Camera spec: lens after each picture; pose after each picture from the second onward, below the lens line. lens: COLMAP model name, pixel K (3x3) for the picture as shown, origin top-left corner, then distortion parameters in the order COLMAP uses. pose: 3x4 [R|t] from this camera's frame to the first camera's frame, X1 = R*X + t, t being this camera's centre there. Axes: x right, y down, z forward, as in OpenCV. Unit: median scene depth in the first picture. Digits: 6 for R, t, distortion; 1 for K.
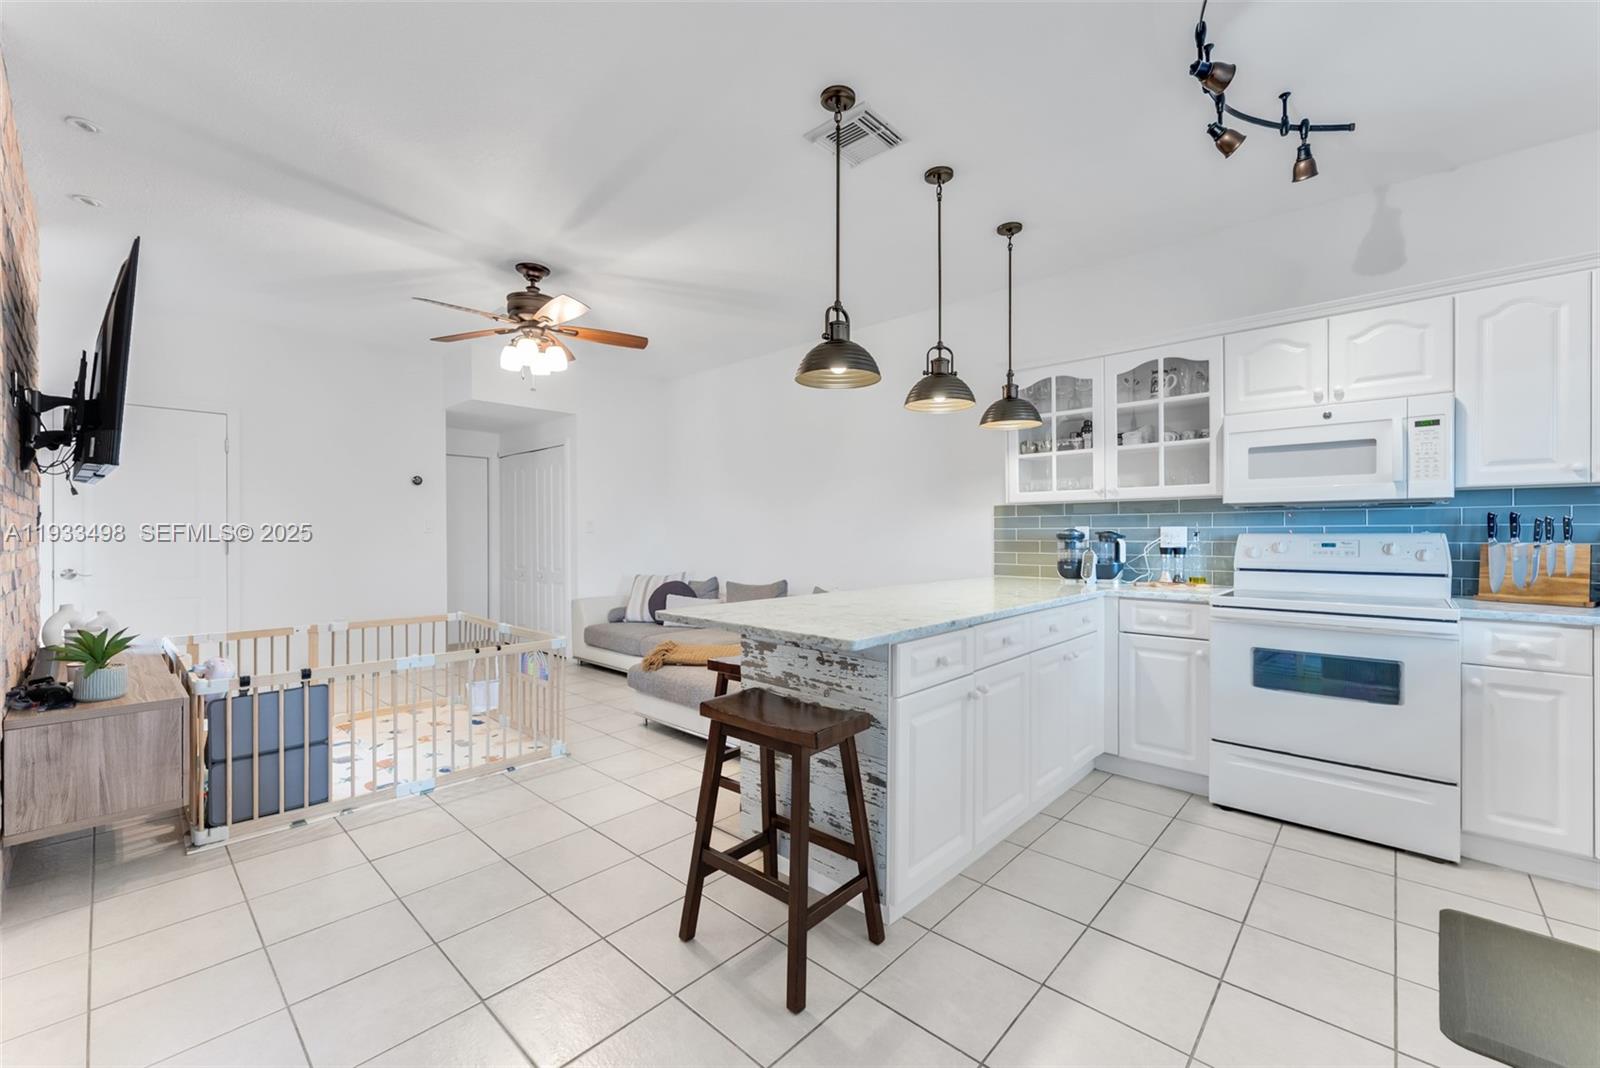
lens RADIAL K [[646.4, 0, 800.0], [0, 646.4, 534.0], [0, 0, 1]] dist [-0.001471, -0.000189]
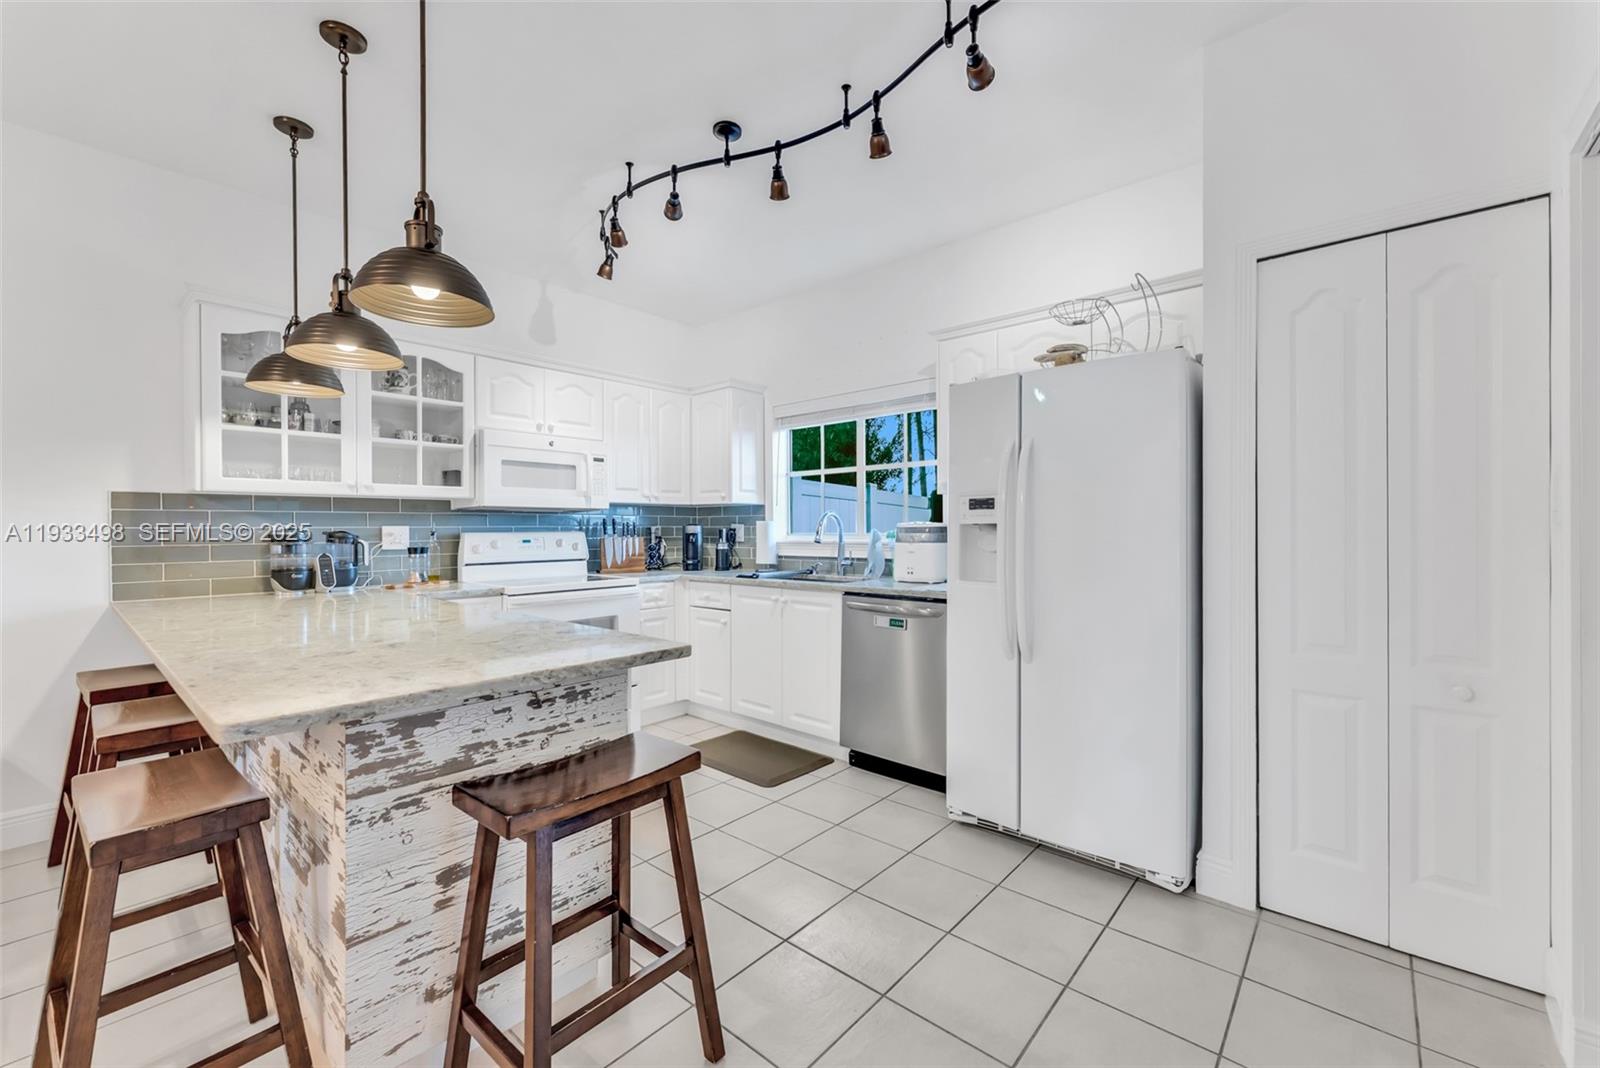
lens RADIAL K [[646.4, 0, 800.0], [0, 646.4, 534.0], [0, 0, 1]] dist [-0.001471, -0.000189]
pose [[-0.030192, -0.007049, 0.999519, -0.537365], [0.007076, 0.999949, 0.007265, -0.002977], [-0.999519, 0.007292, -0.030141, 0.531561]]
